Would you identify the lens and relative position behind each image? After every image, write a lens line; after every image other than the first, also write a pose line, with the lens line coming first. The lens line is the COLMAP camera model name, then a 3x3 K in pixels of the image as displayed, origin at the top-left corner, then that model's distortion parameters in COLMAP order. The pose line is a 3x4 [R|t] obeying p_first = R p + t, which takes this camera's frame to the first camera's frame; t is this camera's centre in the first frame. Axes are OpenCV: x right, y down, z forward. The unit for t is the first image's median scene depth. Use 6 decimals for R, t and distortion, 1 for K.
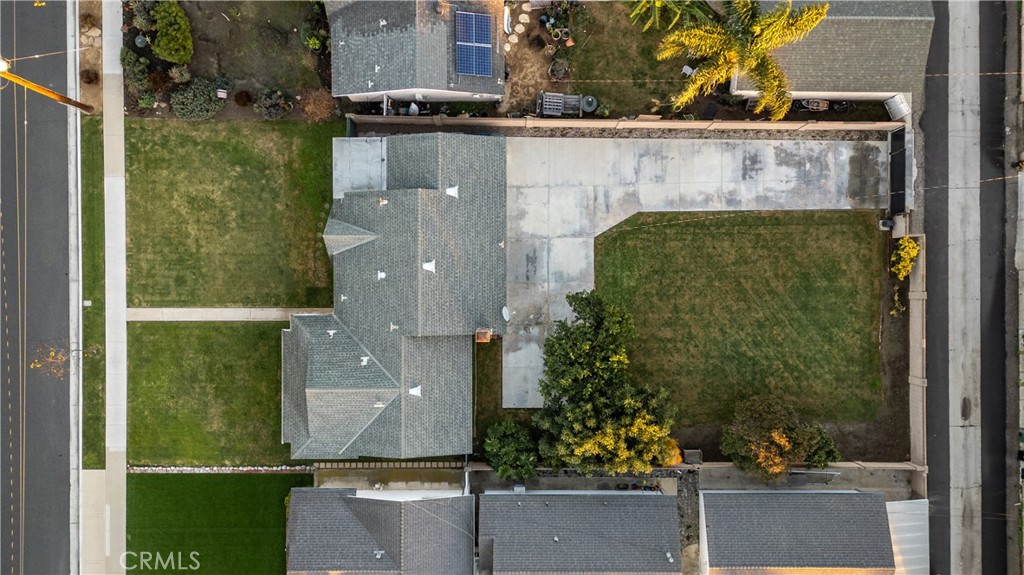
lens RADIAL K [[724.3, 0, 512.7], [0, 724.3, 299.7], [0, 0, 1]] dist [0.081827, -0.085439]
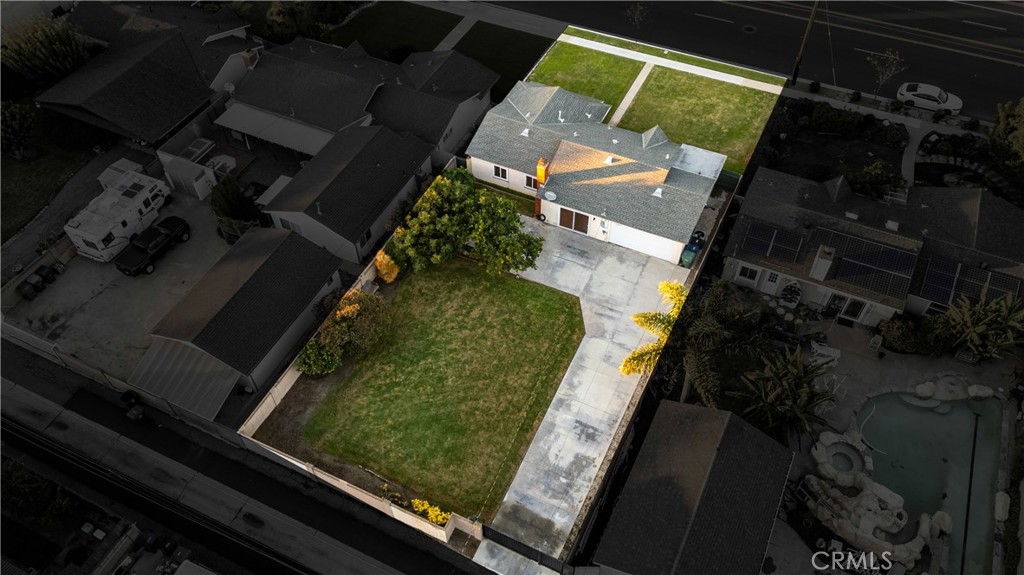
lens RADIAL K [[724.3, 0, 512.7], [0, 724.3, 299.7], [0, 0, 1]] dist [0.081827, -0.085439]
pose [[-0.431982, 0.715227, -0.549402, 0.781364], [-0.901752, -0.332188, 0.276576, -0.305898], [0.015310, 0.614900, 0.788457, 0.112401]]
